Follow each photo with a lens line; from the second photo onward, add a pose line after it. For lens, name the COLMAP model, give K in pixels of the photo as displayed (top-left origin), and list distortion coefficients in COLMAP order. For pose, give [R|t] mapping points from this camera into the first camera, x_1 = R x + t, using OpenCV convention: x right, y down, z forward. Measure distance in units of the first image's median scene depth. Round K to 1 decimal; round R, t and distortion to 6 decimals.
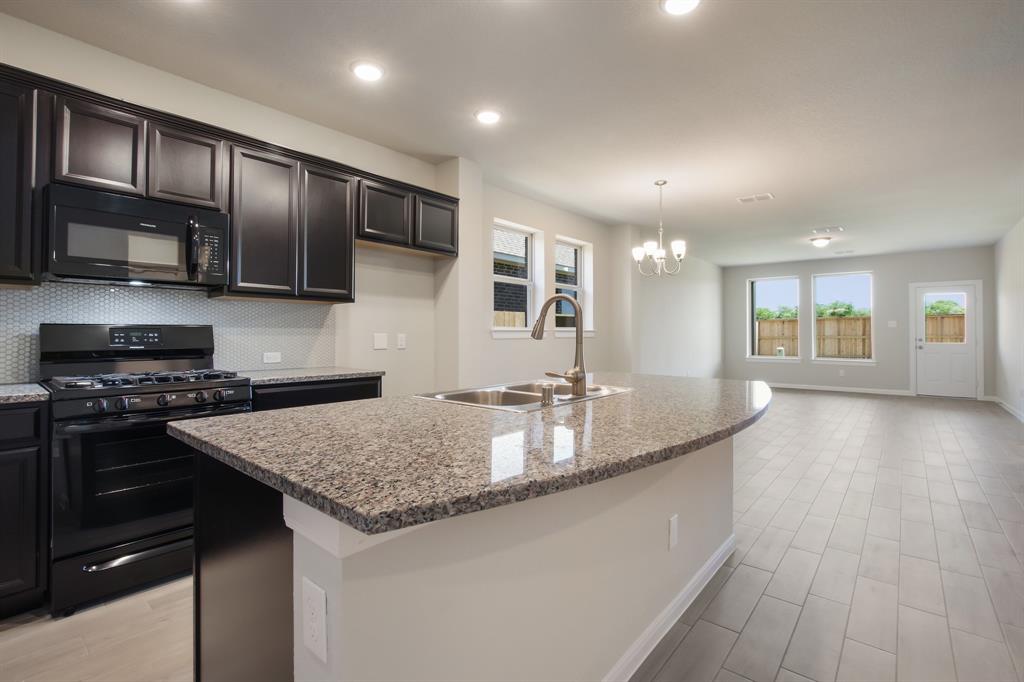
lens RADIAL K [[485.2, 0, 510.1], [0, 485.2, 329.3], [0, 0, 1]] dist [0.000076, 0.000386]
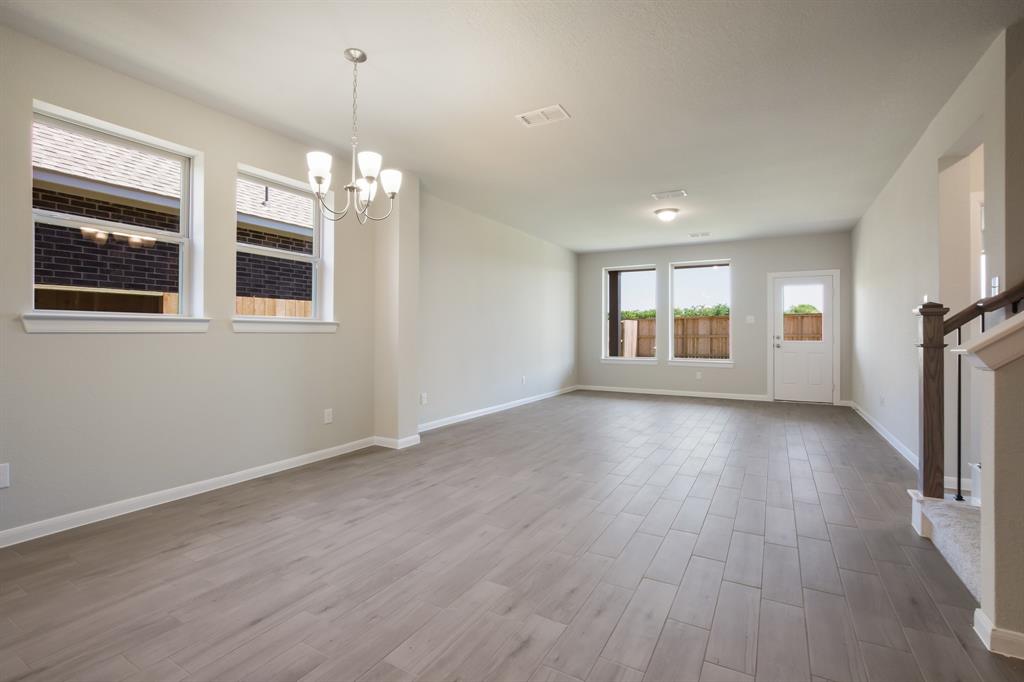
lens RADIAL K [[472.6, 0, 512.8], [0, 472.6, 335.0], [0, 0, 1]] dist [-0.003924, -0.000345]
pose [[0.984789, -0.000661, 0.173755, 0.223038], [-0.001051, 0.999952, 0.009761, 0.009450], [-0.173753, -0.009795, 0.984740, 0.240945]]
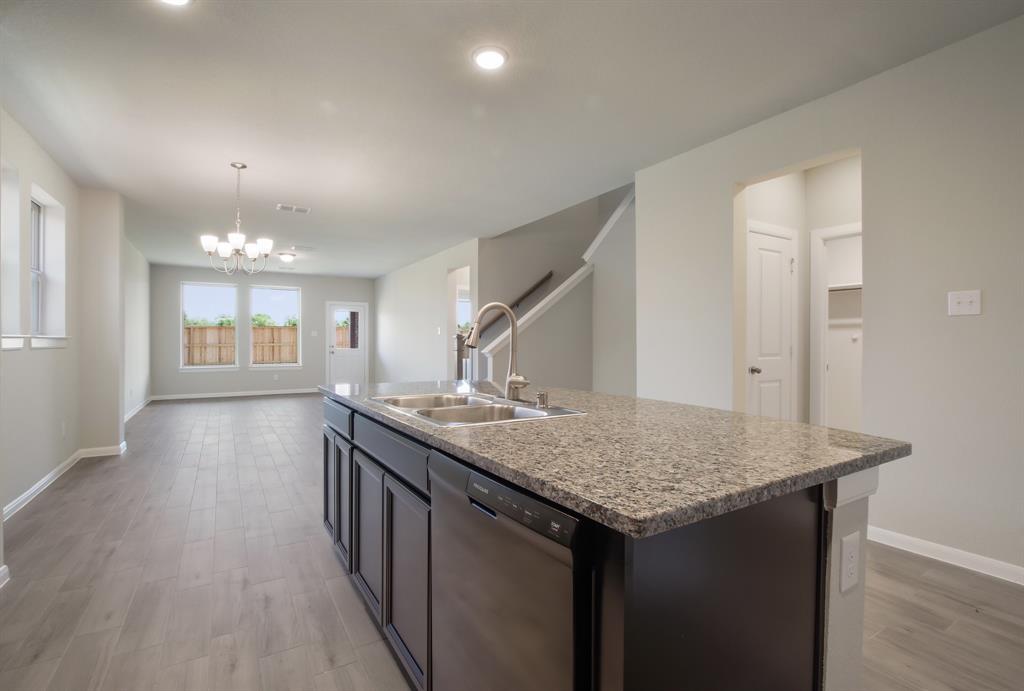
lens RADIAL K [[480.7, 0, 512.0], [0, 480.7, 345.5], [0, 0, 1]] dist [-0.002255, -0.000194]
pose [[0.324474, -0.008750, 0.945854, -0.188974], [-0.007279, 0.999905, 0.011747, 0.000868], [-0.945867, -0.010696, 0.324379, 0.152207]]
